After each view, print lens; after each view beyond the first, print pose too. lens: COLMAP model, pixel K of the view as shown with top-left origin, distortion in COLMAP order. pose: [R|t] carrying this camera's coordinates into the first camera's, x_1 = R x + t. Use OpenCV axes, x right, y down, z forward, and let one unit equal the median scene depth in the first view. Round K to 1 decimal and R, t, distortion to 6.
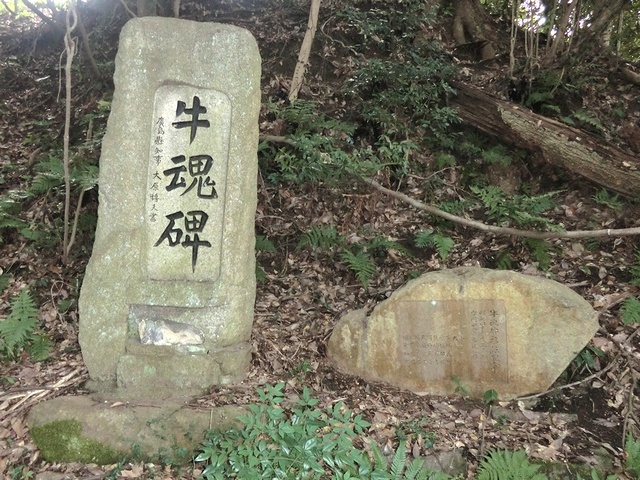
lens RADIAL K [[464.9, 0, 316.5], [0, 464.9, 244.0], [0, 0, 1]] dist [-0.089449, 0.004615]
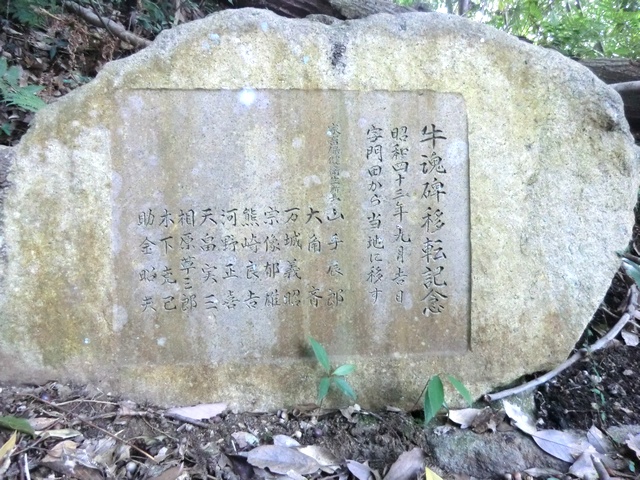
lens RADIAL K [[464.9, 0, 316.5], [0, 464.9, 237.1], [0, 0, 1]] dist [-0.089449, 0.004615]
pose [[0.891840, 0.025937, 0.451607, 0.165564], [-0.027919, 0.999608, -0.002275, 0.220275], [-0.451489, -0.010579, 0.892214, 0.728138]]
